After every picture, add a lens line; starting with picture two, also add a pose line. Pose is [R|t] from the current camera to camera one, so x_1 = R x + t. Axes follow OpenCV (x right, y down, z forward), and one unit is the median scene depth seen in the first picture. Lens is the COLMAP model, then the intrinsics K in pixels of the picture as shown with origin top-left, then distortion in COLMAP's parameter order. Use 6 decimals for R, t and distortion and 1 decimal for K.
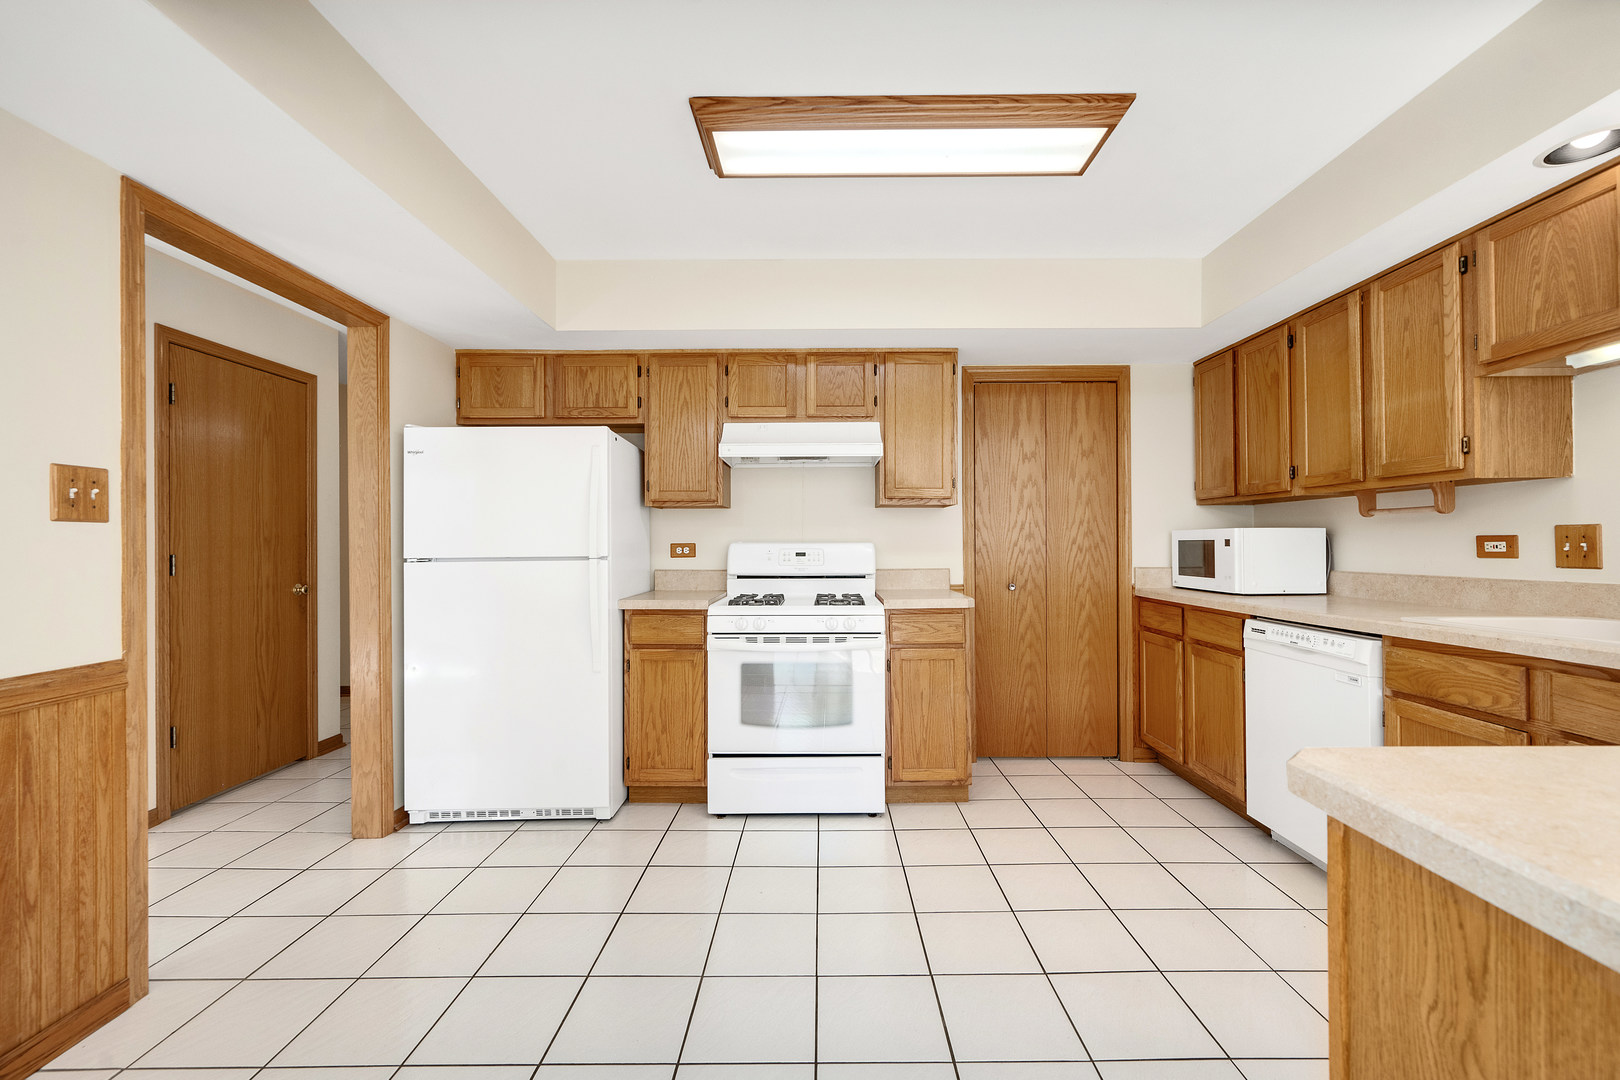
lens RADIAL K [[652.6, 0, 785.2], [0, 652.6, 537.2], [0, 0, 1]] dist [0.002812, -0.000968]
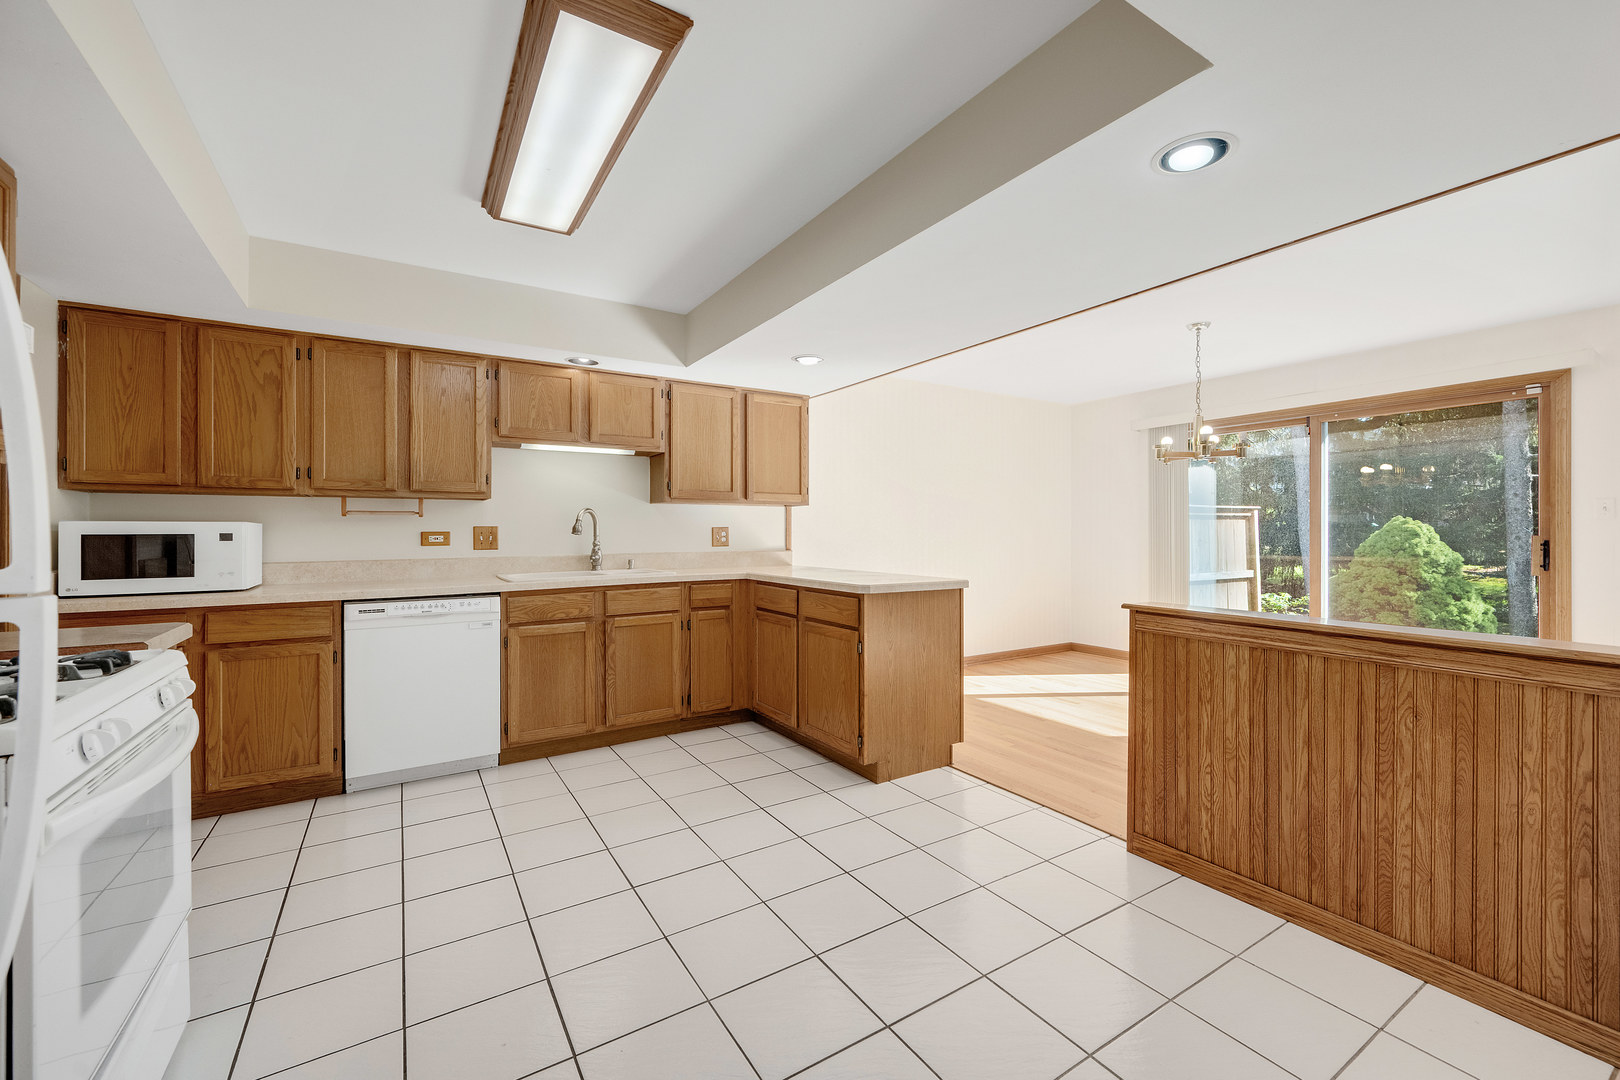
lens RADIAL K [[652.6, 0, 859.7], [0, 652.6, 521.3], [0, 0, 1]] dist [0.002812, -0.000968]
pose [[-0.587553, 0.020105, 0.808936, -0.668660], [-0.002384, 0.999644, -0.026577, 0.009466], [-0.809182, -0.017544, -0.587296, 0.883792]]
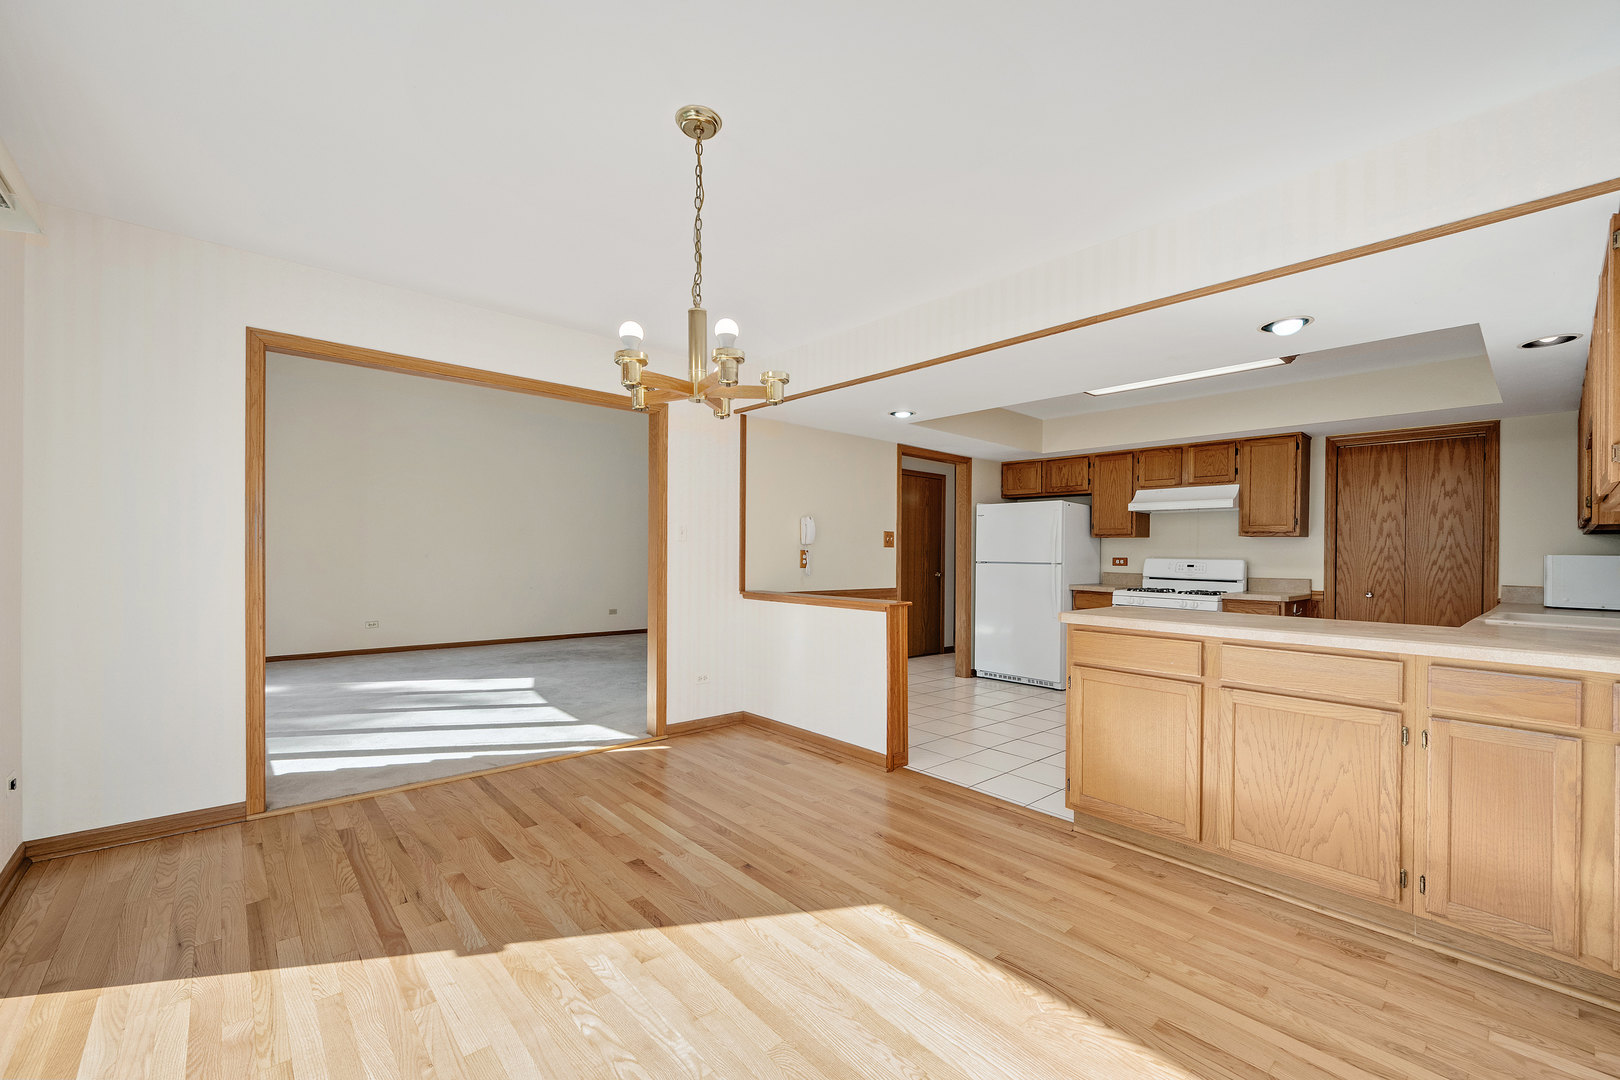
lens RADIAL K [[652.6, 0, 802.0], [0, 652.6, 544.1], [0, 0, 1]] dist [0.002812, -0.000968]
pose [[0.671168, 0.006180, -0.741280, 0.670928], [-0.012981, 0.999910, -0.003417, -0.011470], [0.741192, 0.011916, 0.671188, -0.946257]]
